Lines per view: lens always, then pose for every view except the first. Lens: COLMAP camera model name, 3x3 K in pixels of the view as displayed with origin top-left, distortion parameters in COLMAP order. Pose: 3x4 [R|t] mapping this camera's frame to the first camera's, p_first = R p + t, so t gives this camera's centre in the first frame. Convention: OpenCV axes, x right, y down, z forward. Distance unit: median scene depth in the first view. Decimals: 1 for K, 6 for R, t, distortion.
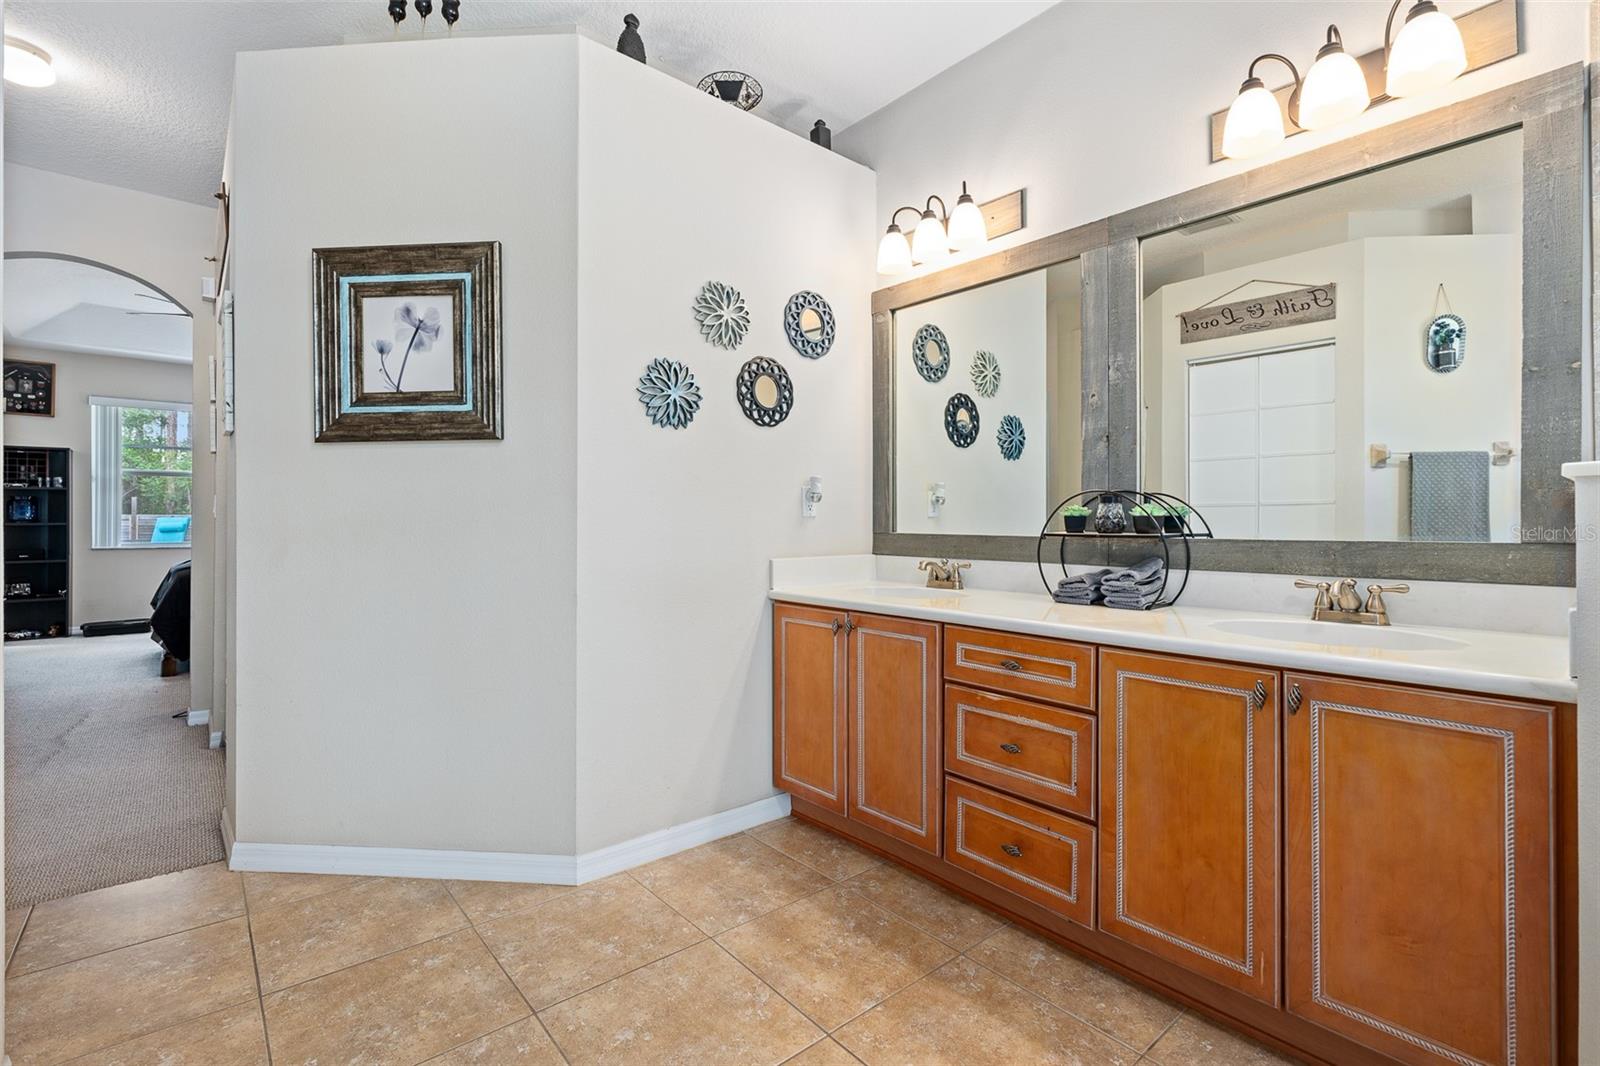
lens RADIAL K [[732.6, 0, 807.0], [0, 732.6, 517.9], [0, 0, 1]] dist [-0.001536, 0.001590]
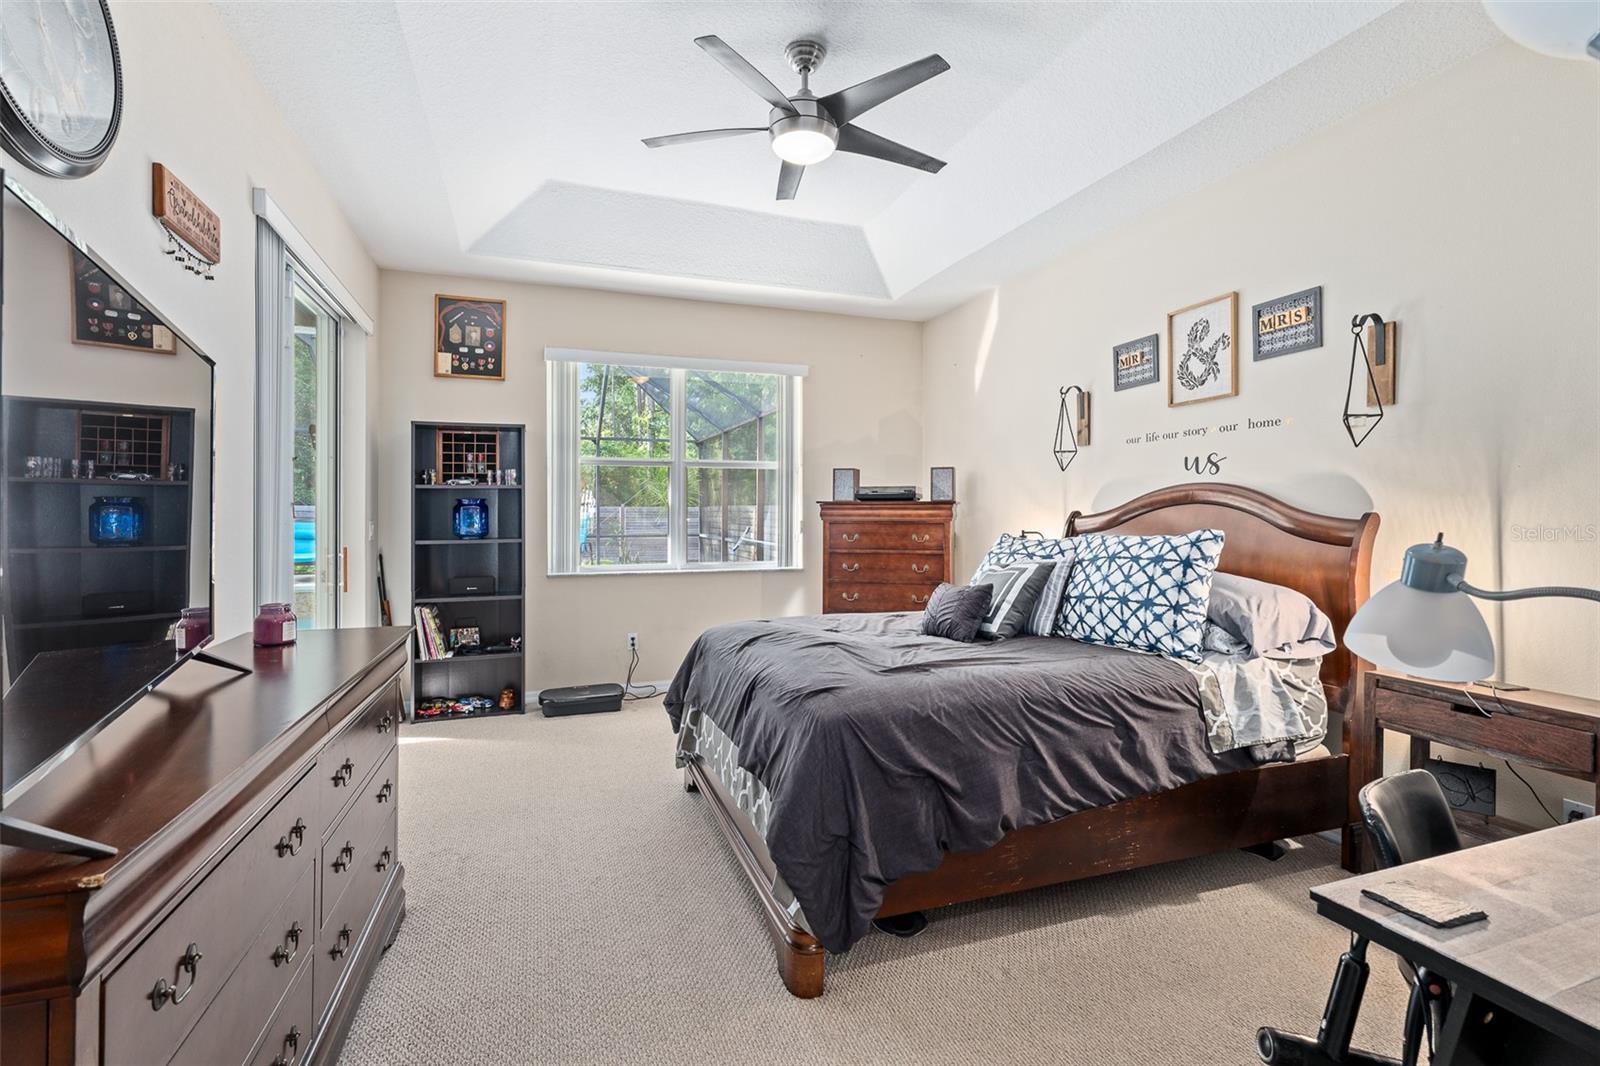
lens RADIAL K [[732.6, 0, 804.4], [0, 732.6, 511.0], [0, 0, 1]] dist [-0.001536, 0.001590]
pose [[0.931291, -0.007435, -0.364199, -0.536619], [0.006084, 0.999970, -0.004856, -0.013222], [0.364224, 0.002306, 0.931308, 0.482752]]
